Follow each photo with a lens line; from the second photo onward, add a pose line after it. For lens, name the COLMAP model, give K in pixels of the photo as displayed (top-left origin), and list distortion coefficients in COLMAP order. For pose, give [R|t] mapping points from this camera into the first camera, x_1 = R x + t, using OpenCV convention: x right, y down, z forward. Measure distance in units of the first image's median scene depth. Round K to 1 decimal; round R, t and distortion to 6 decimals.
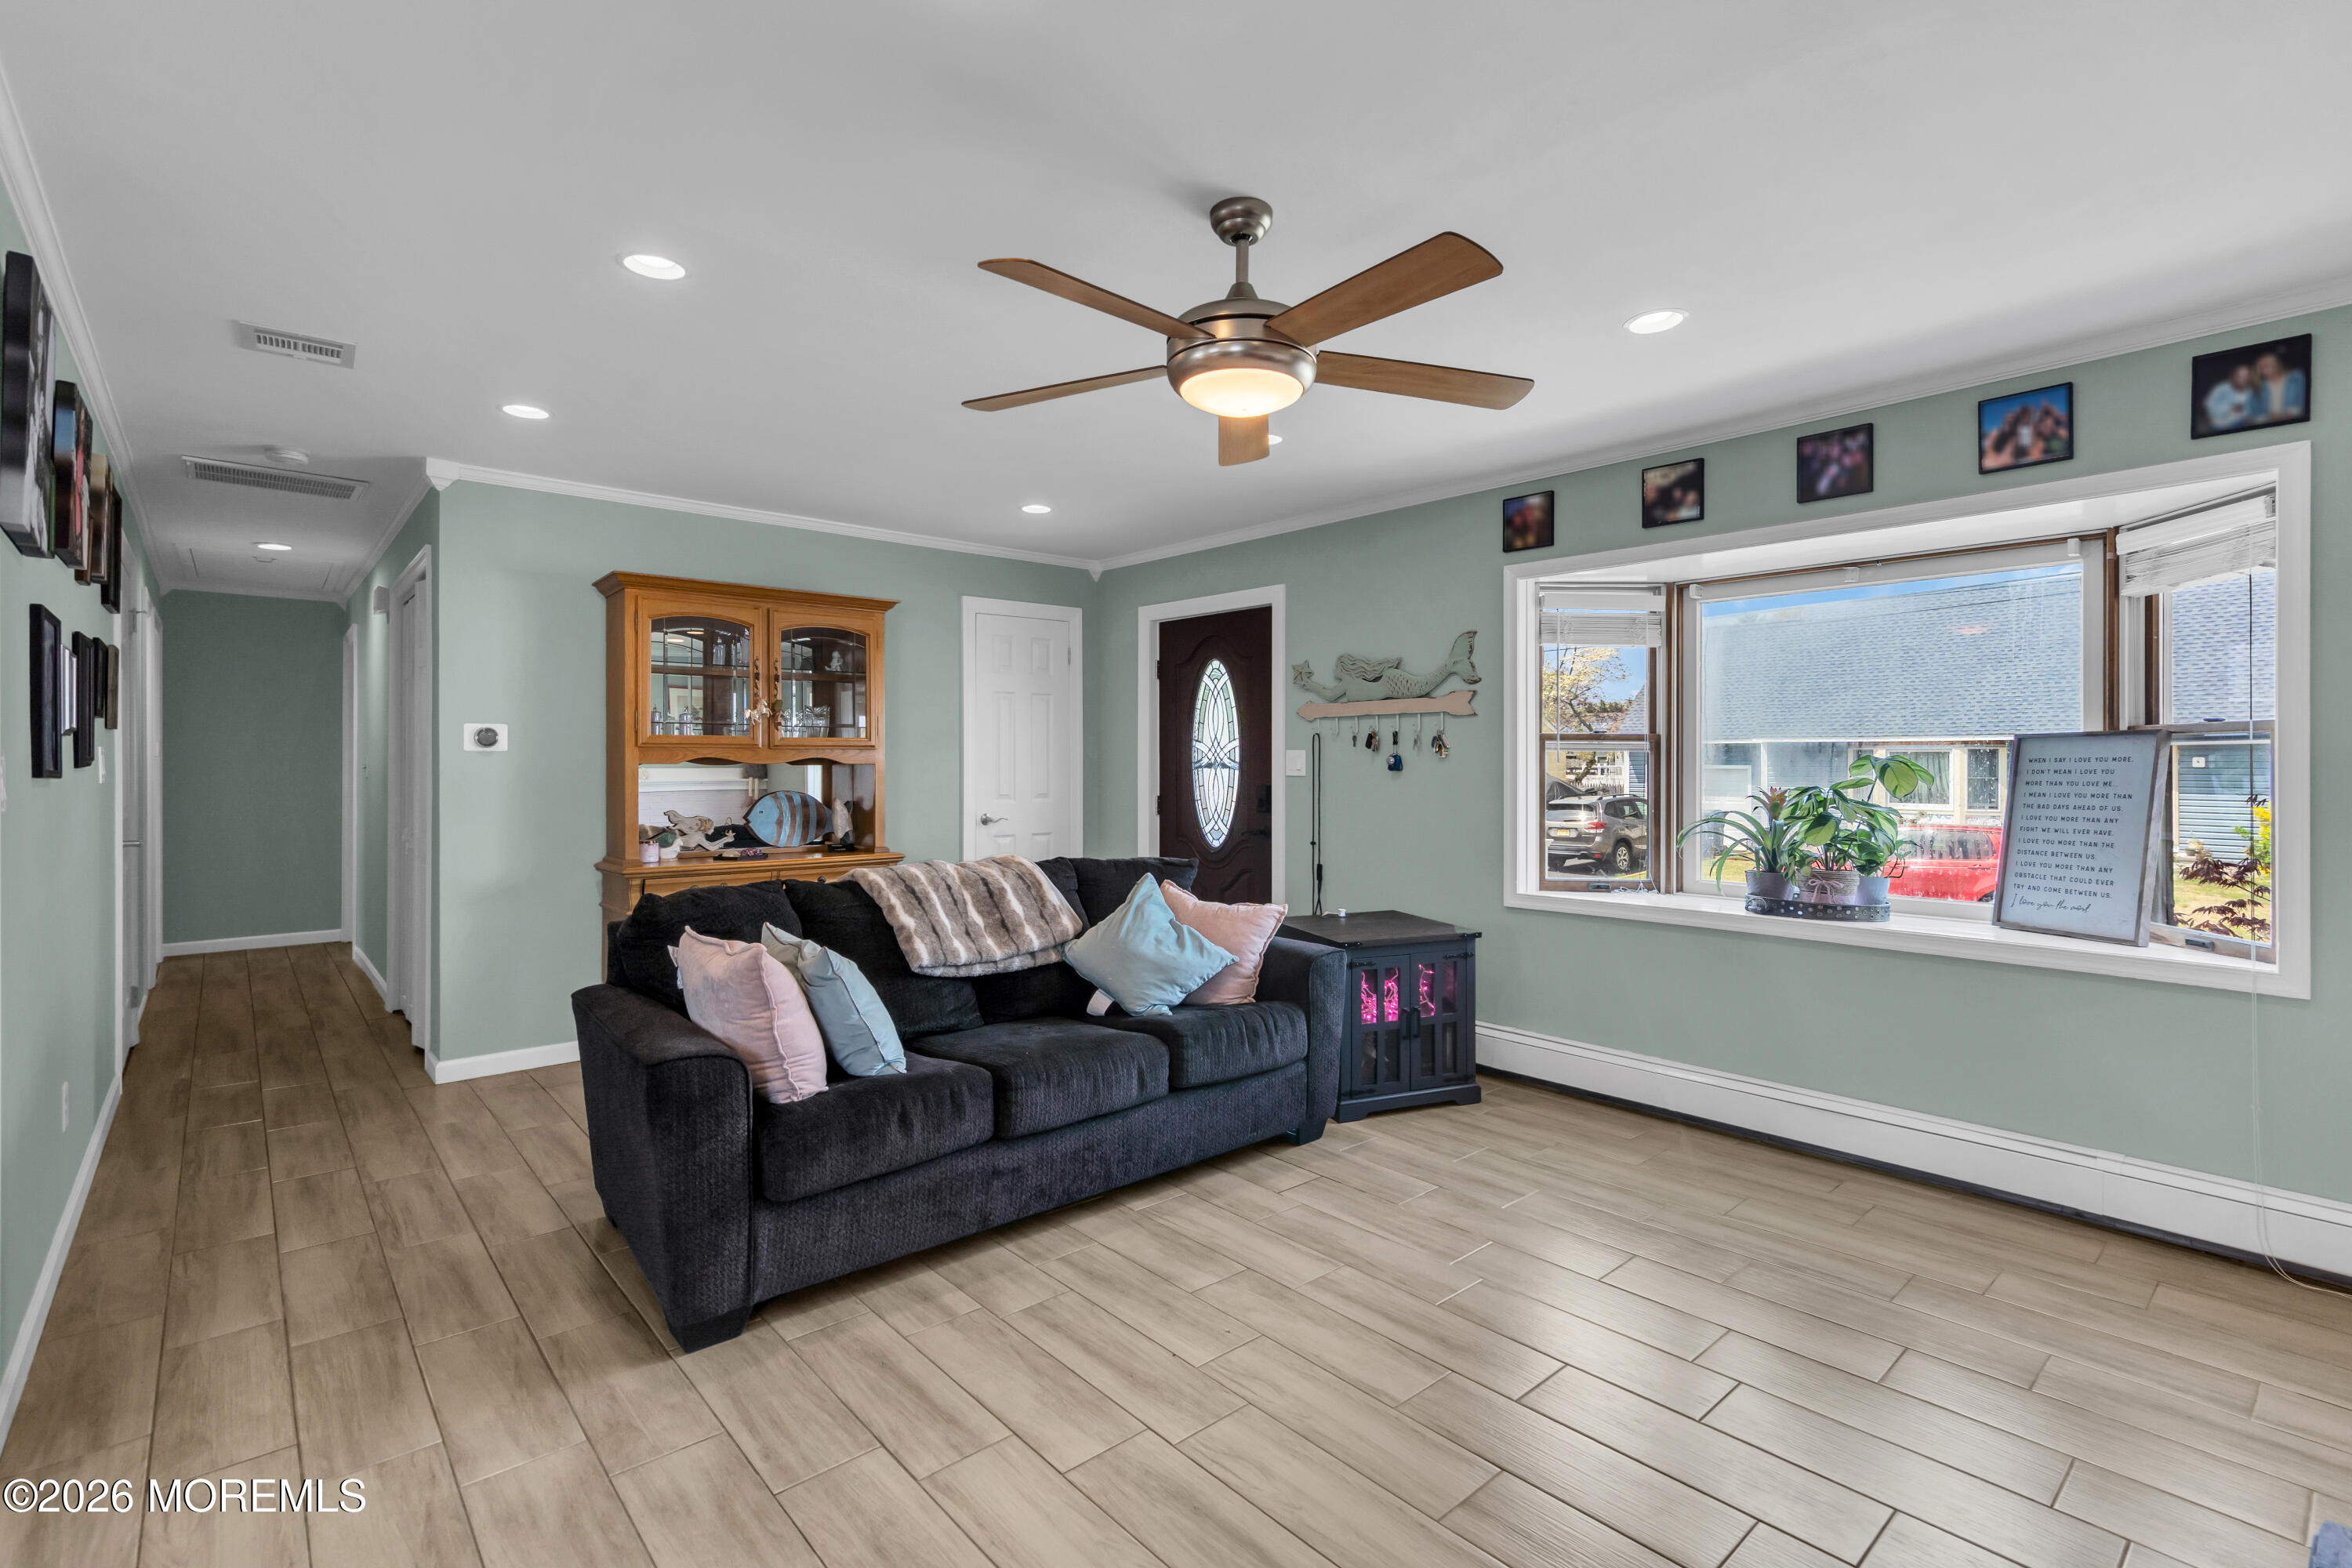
lens RADIAL K [[1085.9, 0, 1182.8], [0, 1085.9, 757.2], [0, 0, 1]] dist [-0.000290, 0.000092]
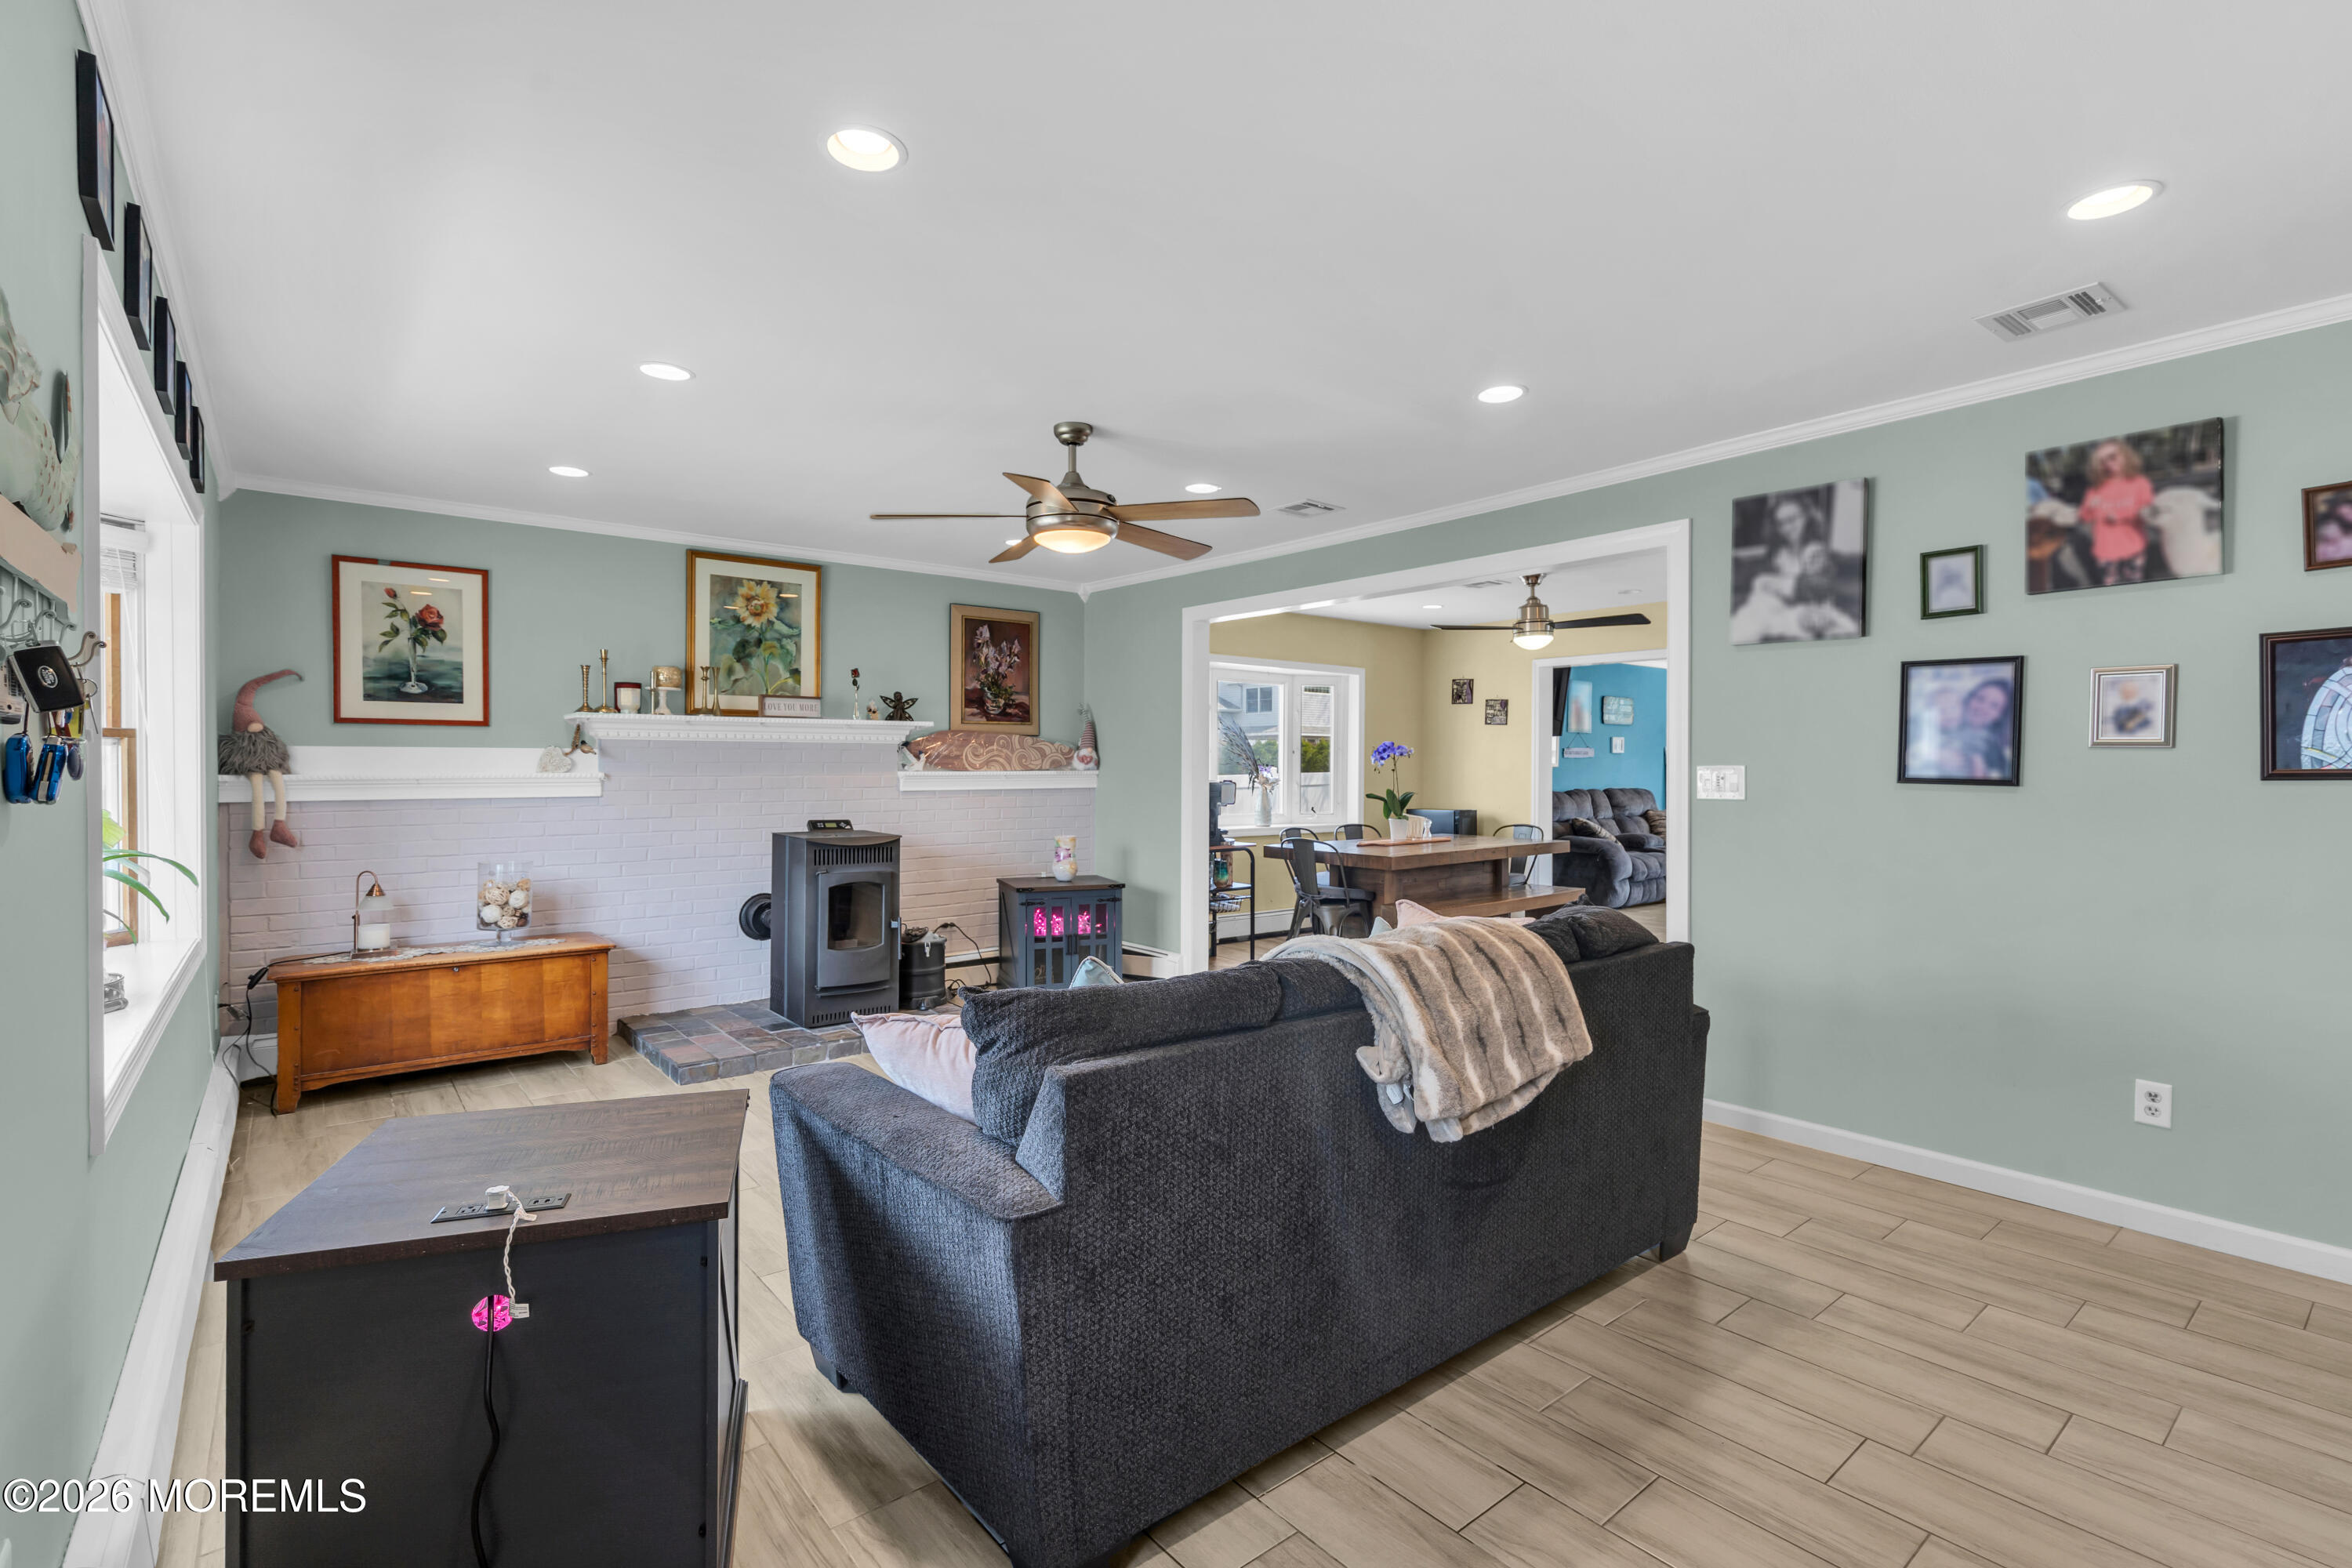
lens RADIAL K [[1073.7, 0, 1189.0], [0, 1073.7, 779.7], [0, 0, 1]] dist [-0.000793, 0.000448]
pose [[-0.999564, -0.001000, 0.029510, -0.115841], [-0.000791, 0.999975, 0.007080, 0.008444], [-0.029516, 0.007054, -0.999539, 1.676906]]
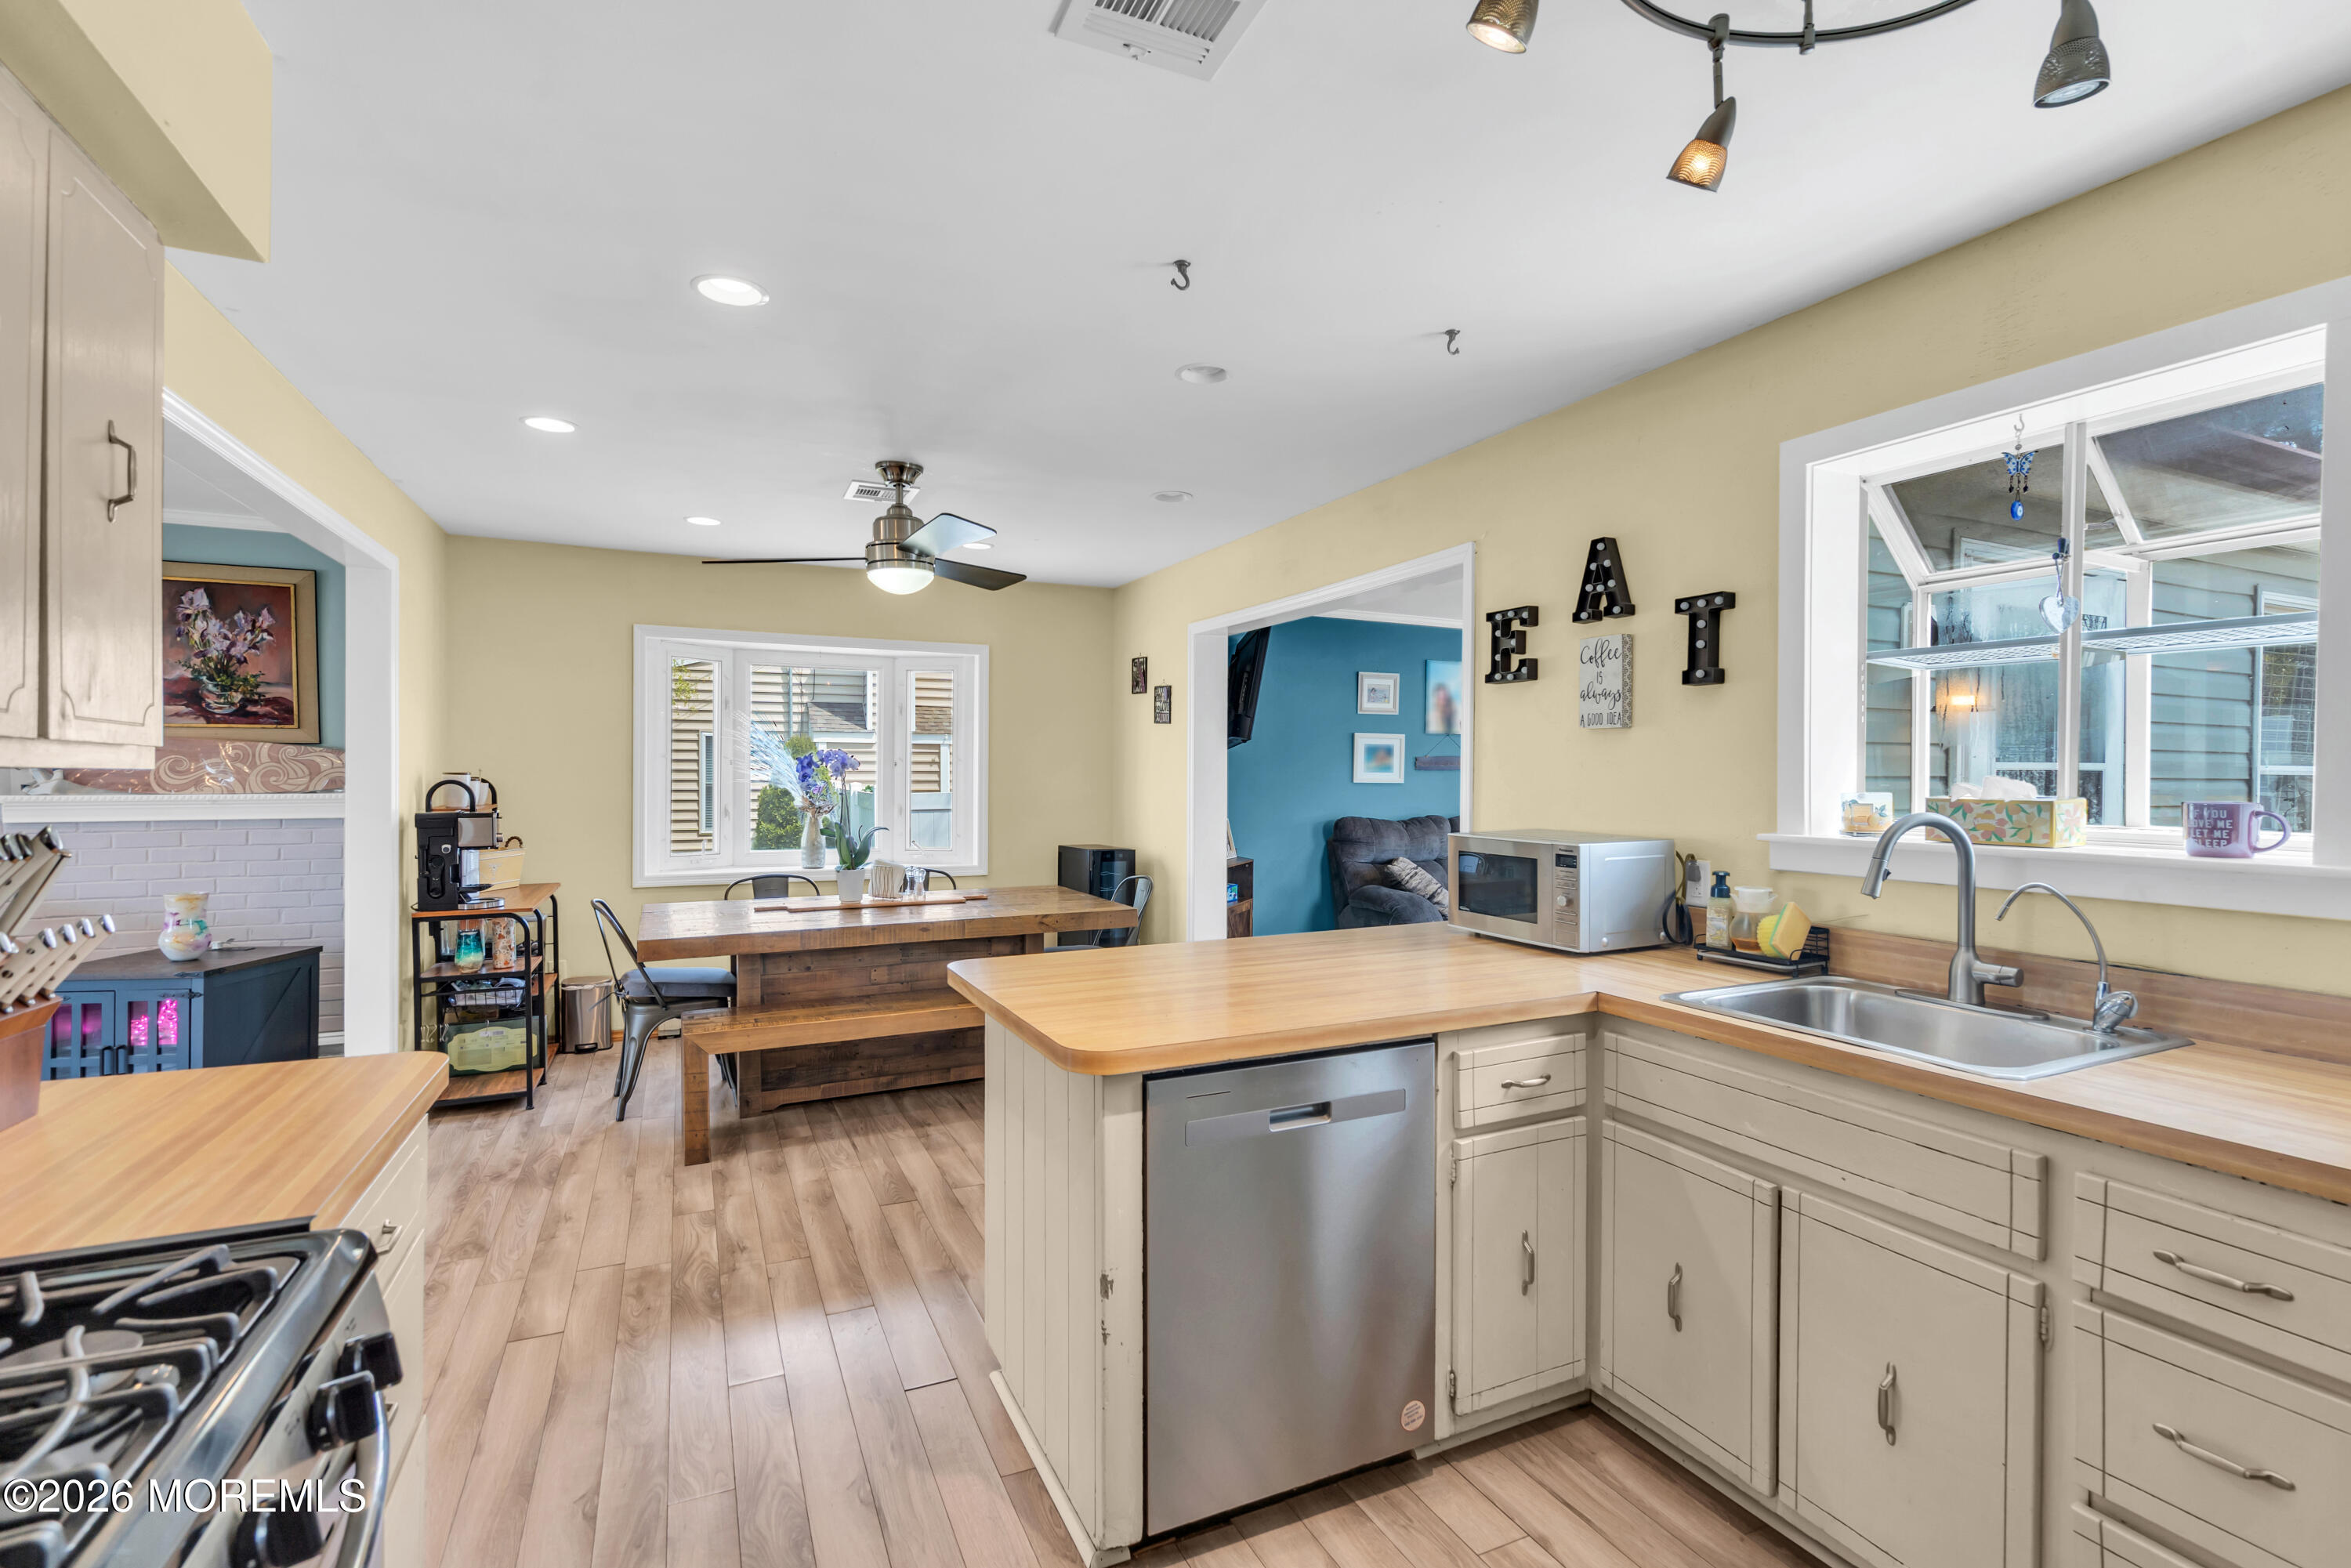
lens RADIAL K [[1073.2, 0, 1188.5], [0, 1073.2, 779.7], [0, 0, 1]] dist [-0.000793, 0.000448]
pose [[-0.960726, -0.006705, 0.277418, -1.224800], [-0.005330, 0.999970, 0.005708, -0.023701], [-0.277448, 0.004006, -0.960732, 0.781093]]
